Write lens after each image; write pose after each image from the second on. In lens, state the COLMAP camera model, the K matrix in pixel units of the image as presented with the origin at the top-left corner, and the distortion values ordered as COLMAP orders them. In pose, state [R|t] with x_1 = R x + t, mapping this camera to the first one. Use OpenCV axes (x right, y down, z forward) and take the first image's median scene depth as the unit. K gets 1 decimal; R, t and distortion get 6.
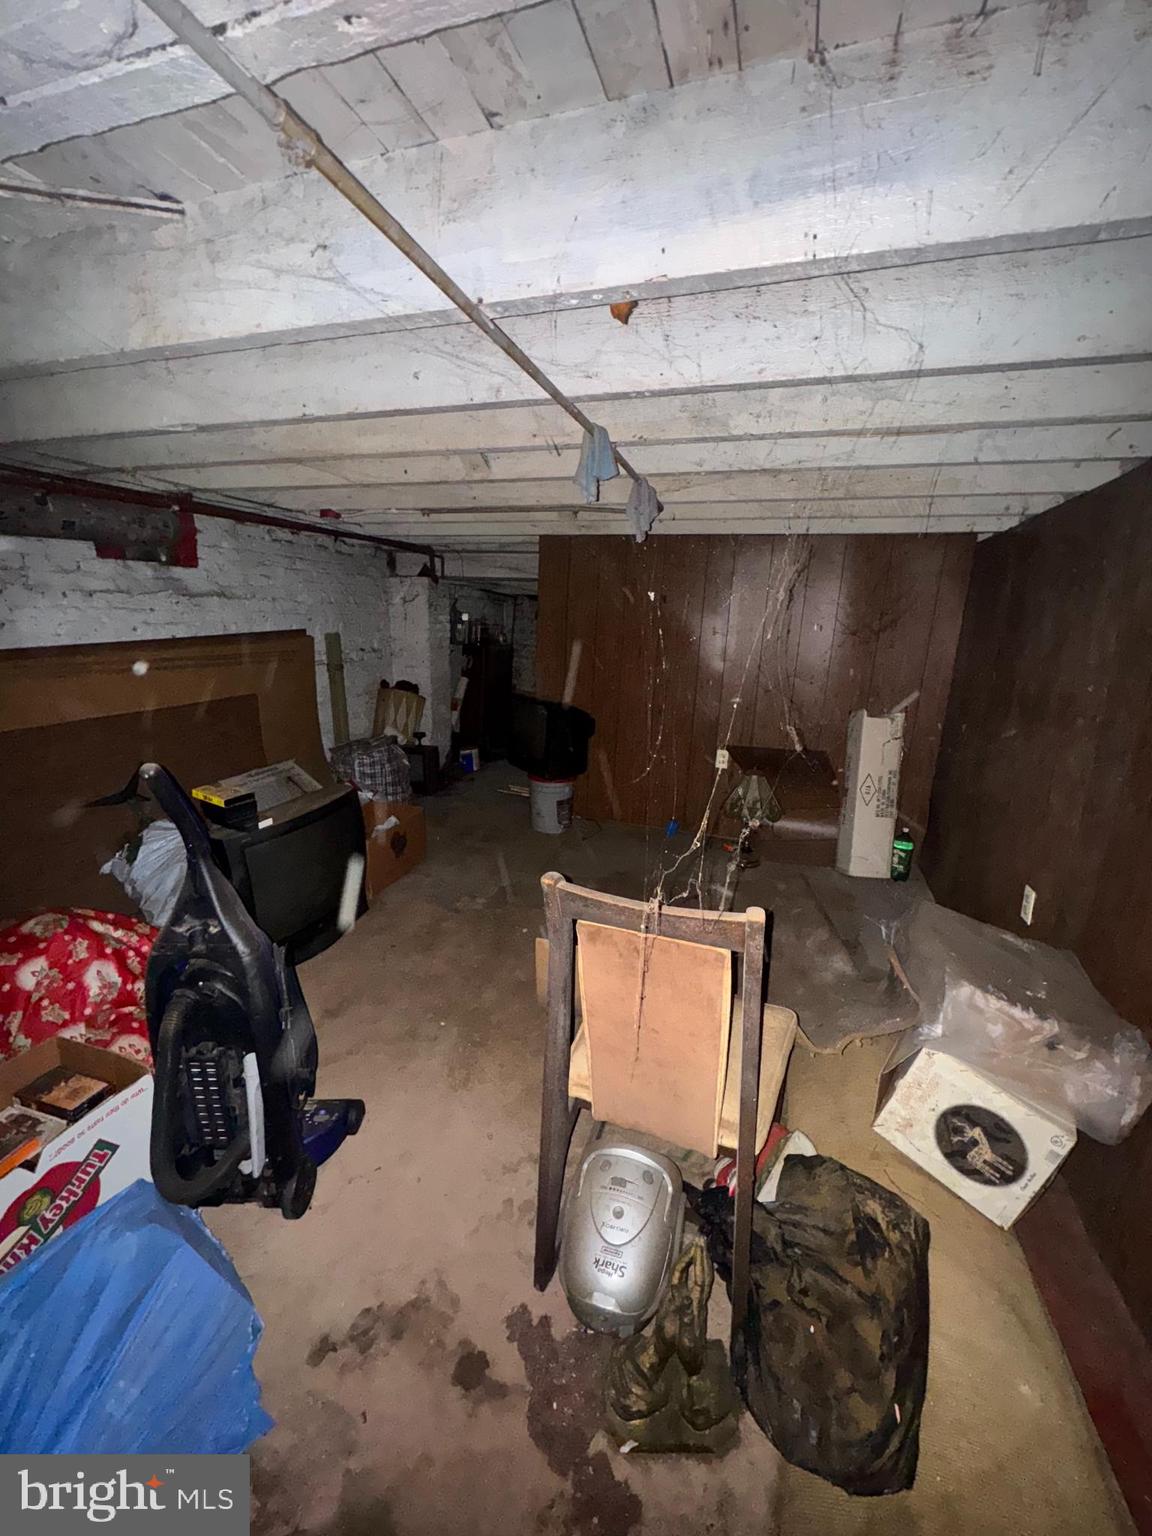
lens RADIAL K [[611.1, 0, 580.9], [0, 611.1, 767.0], [0, 0, 1]] dist [-0.000254, 0.000479]
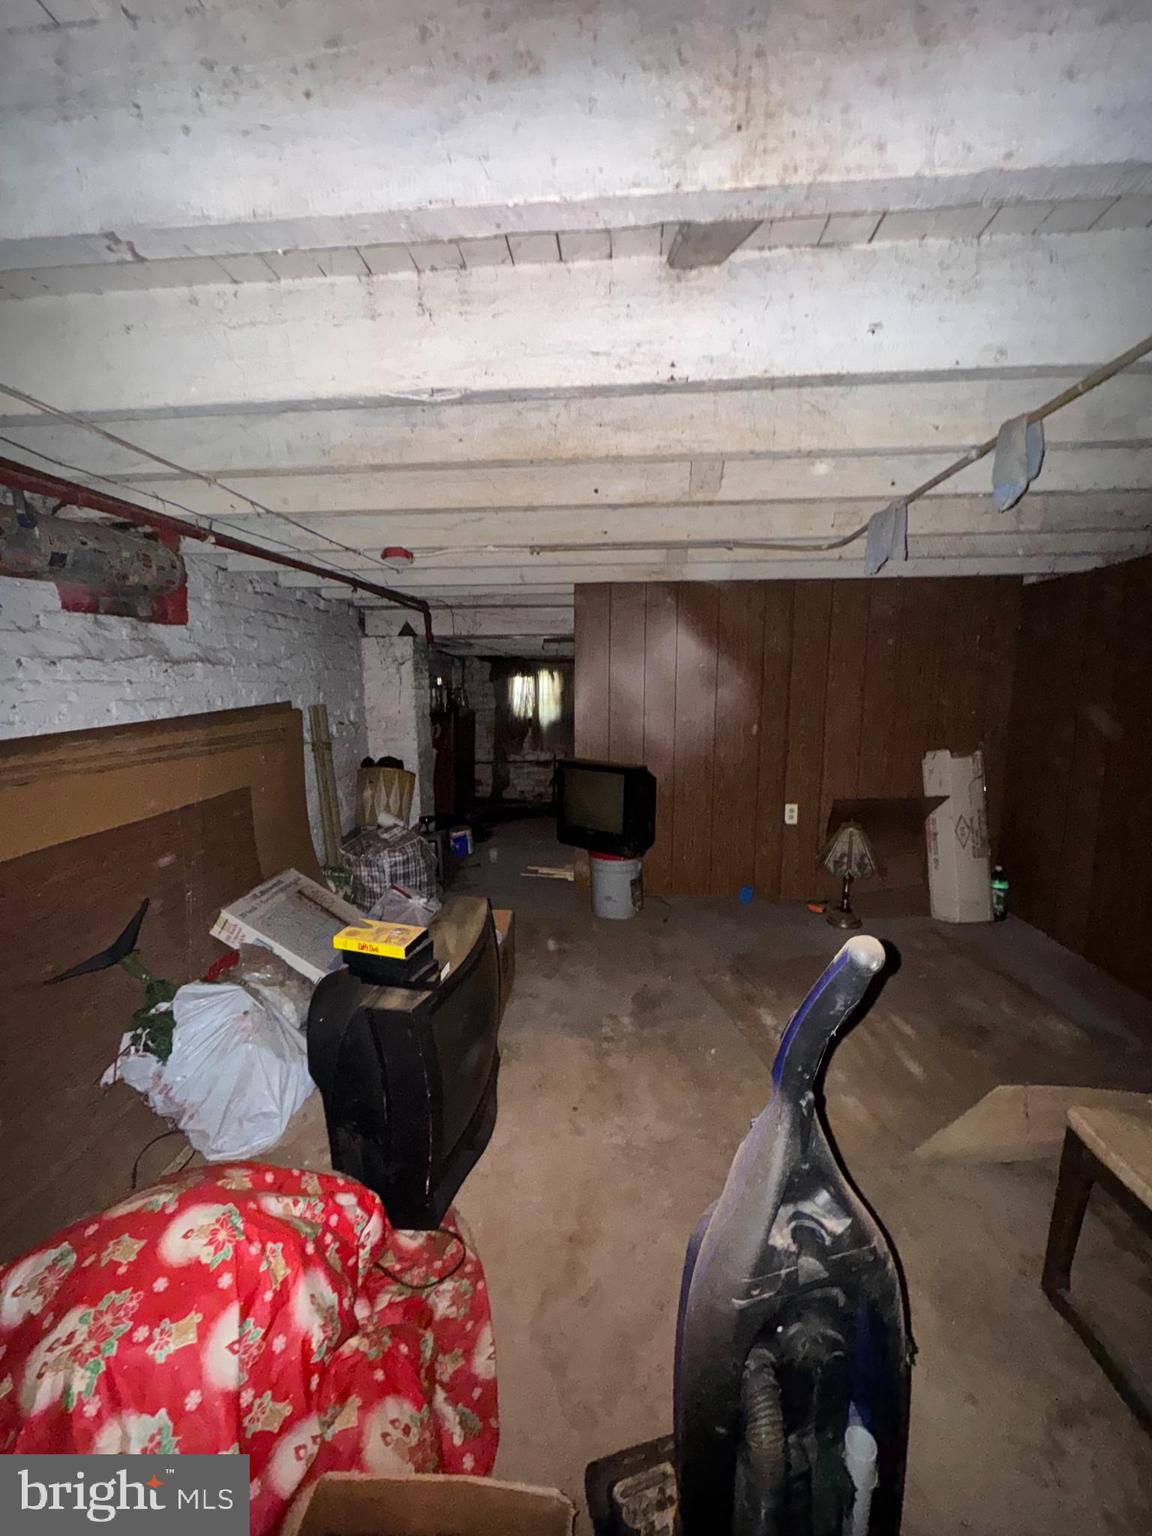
lens RADIAL K [[611.1, 0, 580.9], [0, 611.1, 767.0], [0, 0, 1]] dist [-0.000254, 0.000479]
pose [[0.968482, -0.076546, 0.237029, -0.340960], [0.099473, 0.991290, -0.086314, -0.040807], [-0.228357, 0.107172, 0.967661, 0.181888]]
